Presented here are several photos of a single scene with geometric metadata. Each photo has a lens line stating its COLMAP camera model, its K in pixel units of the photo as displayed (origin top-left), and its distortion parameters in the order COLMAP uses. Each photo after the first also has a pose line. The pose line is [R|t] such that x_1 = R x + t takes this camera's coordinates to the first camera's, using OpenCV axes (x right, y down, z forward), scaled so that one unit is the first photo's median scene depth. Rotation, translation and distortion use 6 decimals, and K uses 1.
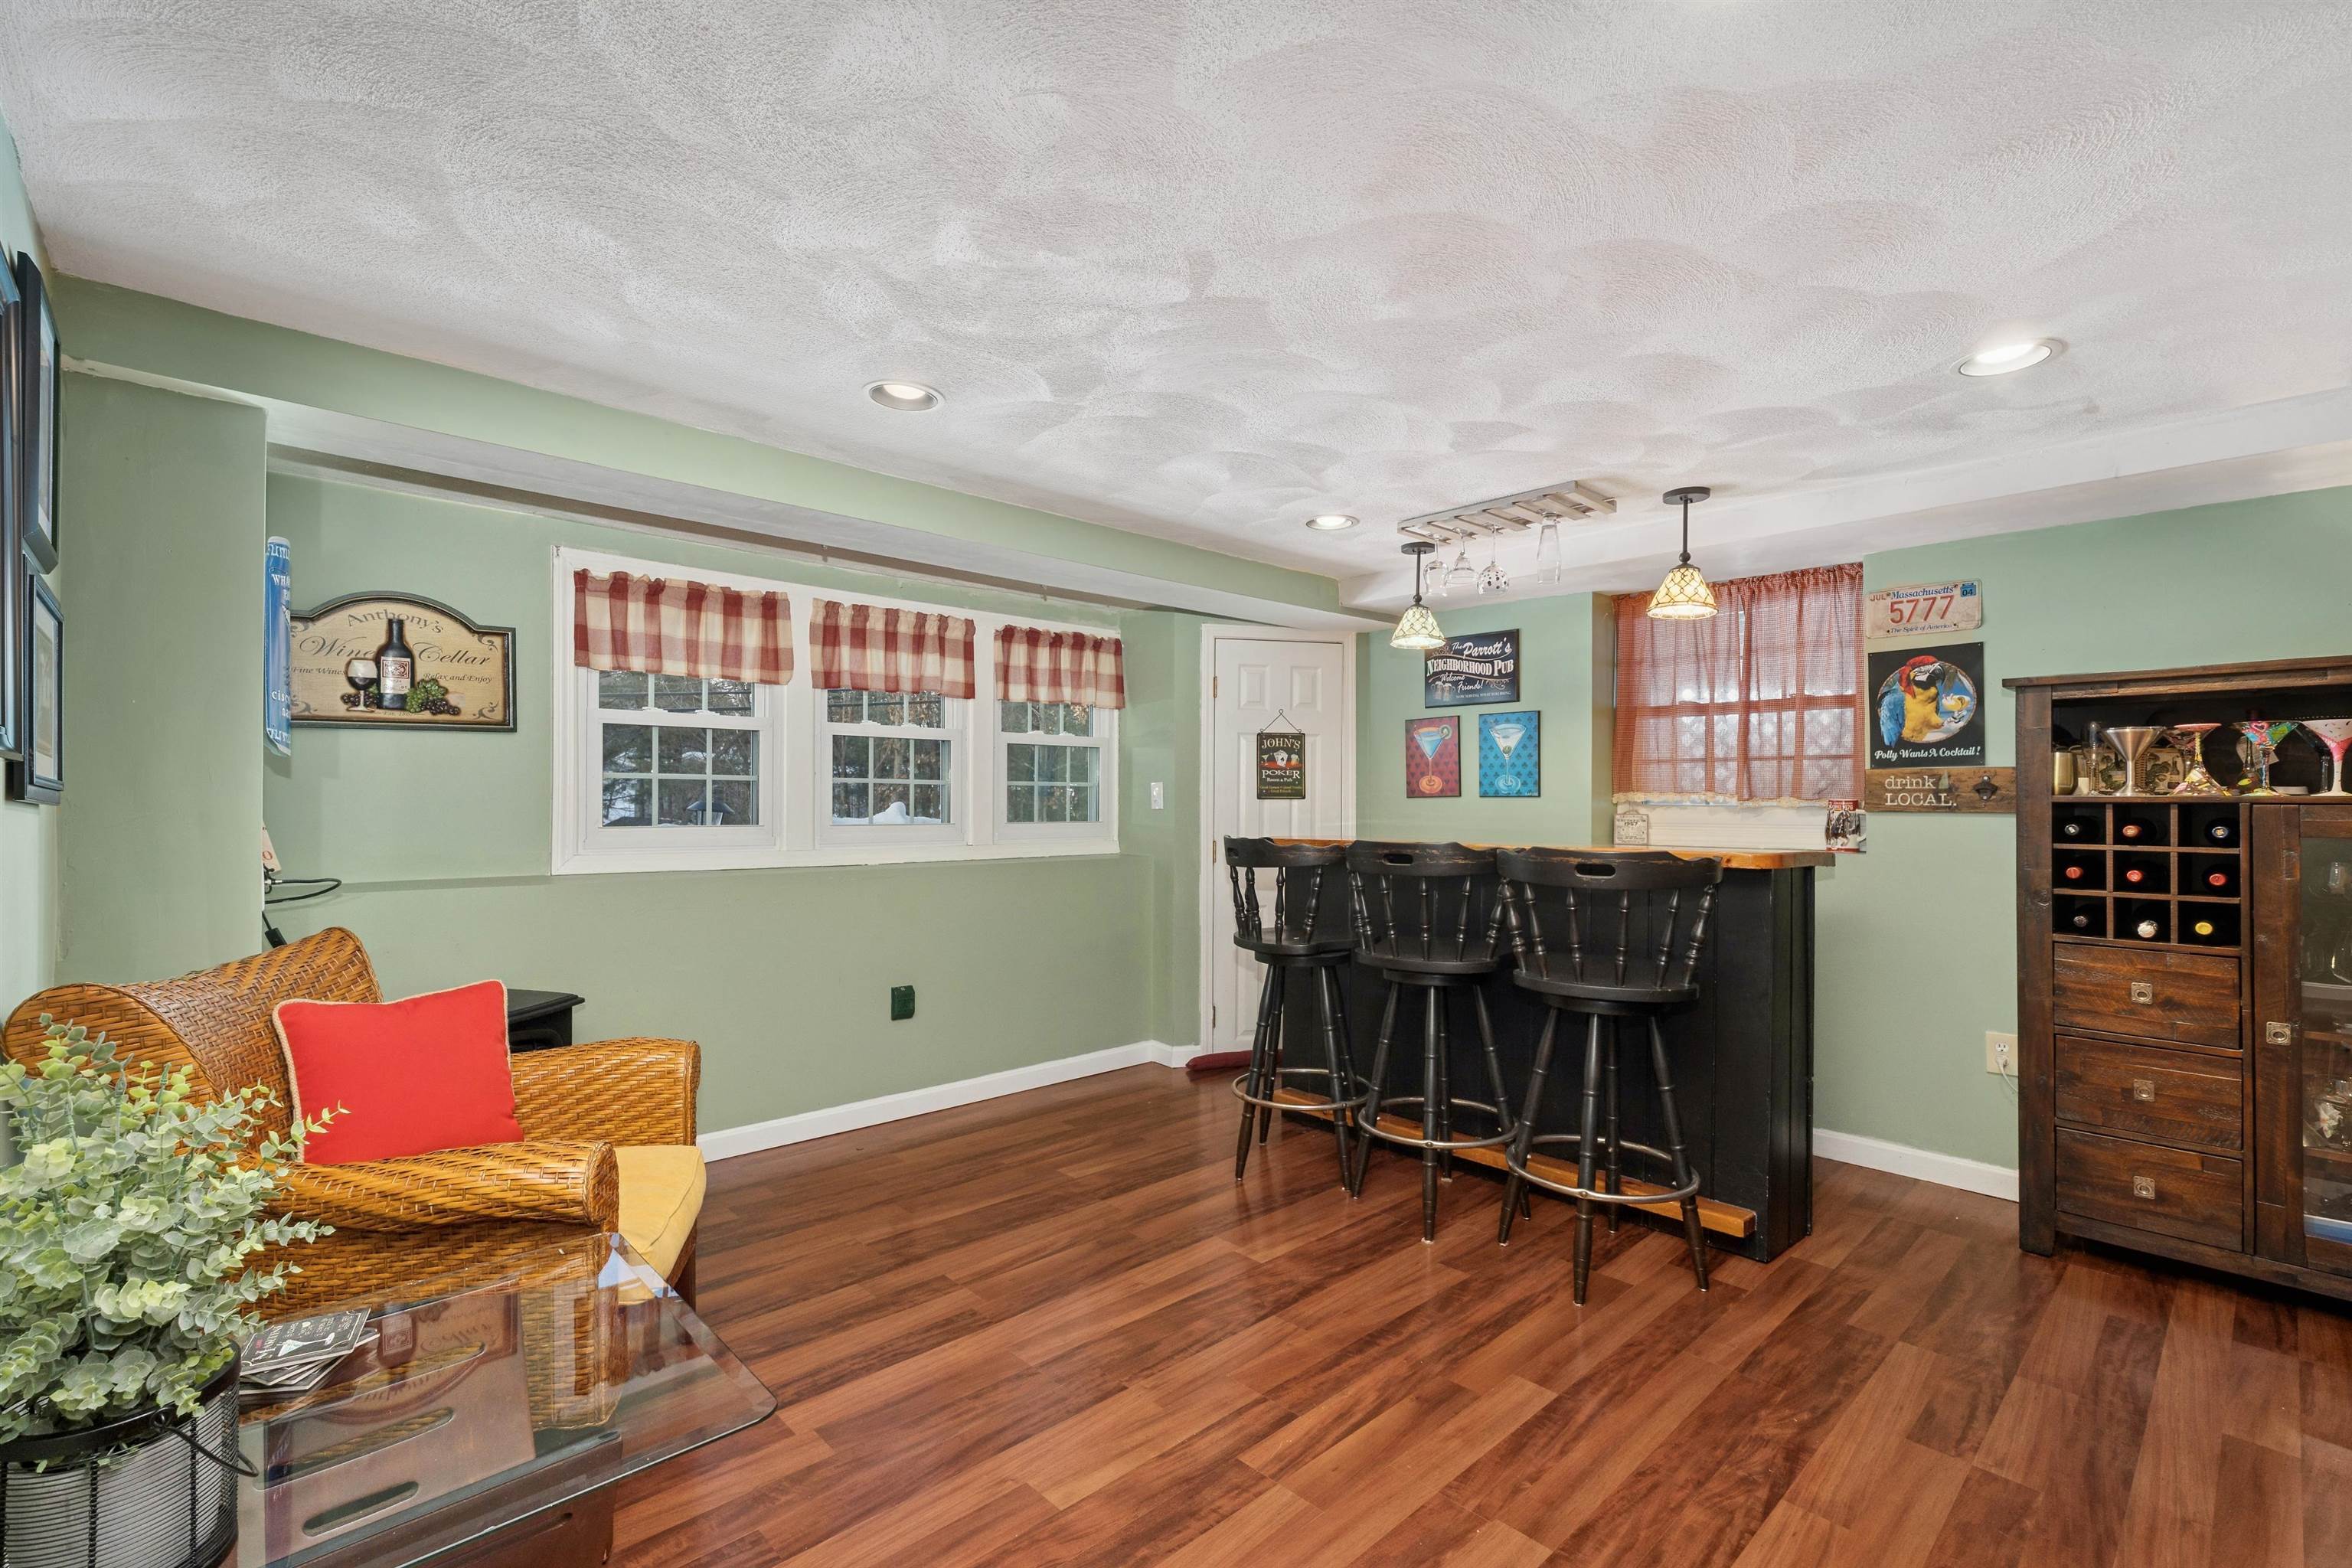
lens RADIAL K [[1040.0, 0, 1184.1], [0, 1040.0, 795.3], [0, 0, 1]] dist [-0.002439, -0.000116]
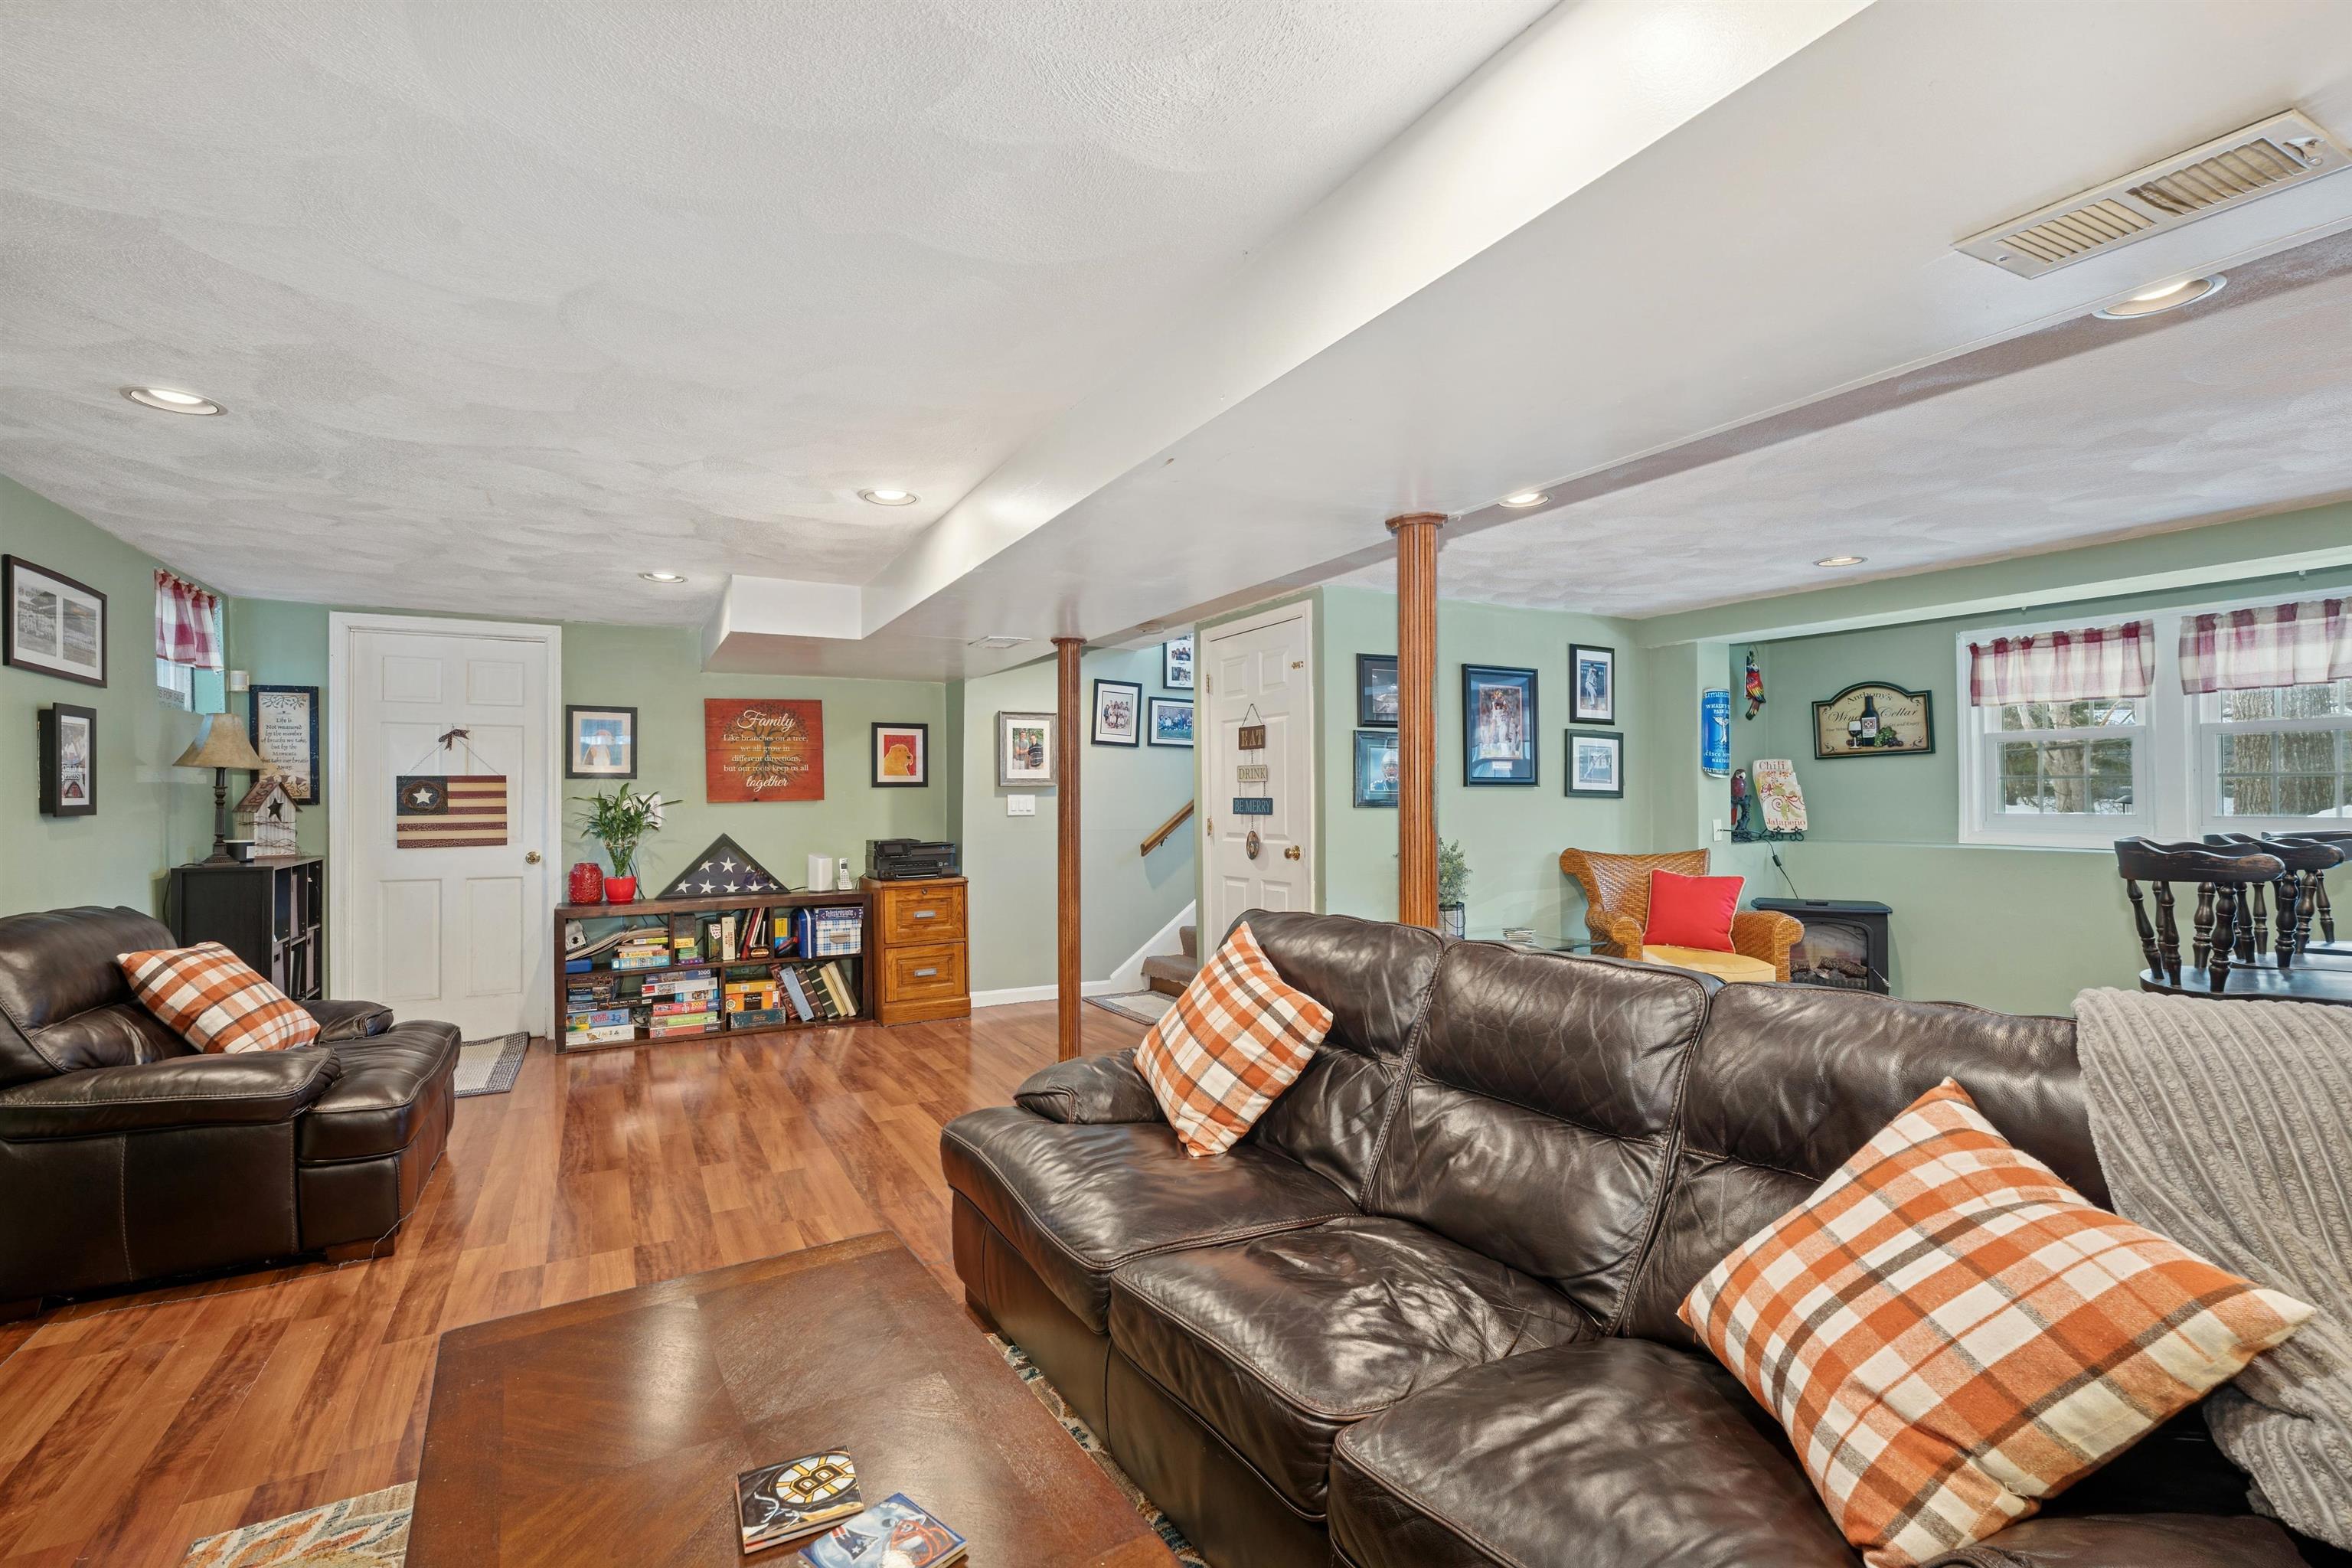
lens RADIAL K [[1040.0, 0, 1184.1], [0, 1040.0, 795.3], [0, 0, 1]] dist [-0.002439, -0.000116]
pose [[-0.240618, -0.006132, -0.970601, 1.224855], [0.007154, 0.999942, -0.008091, 0.008801], [0.970594, -0.008891, -0.240560, 0.261271]]
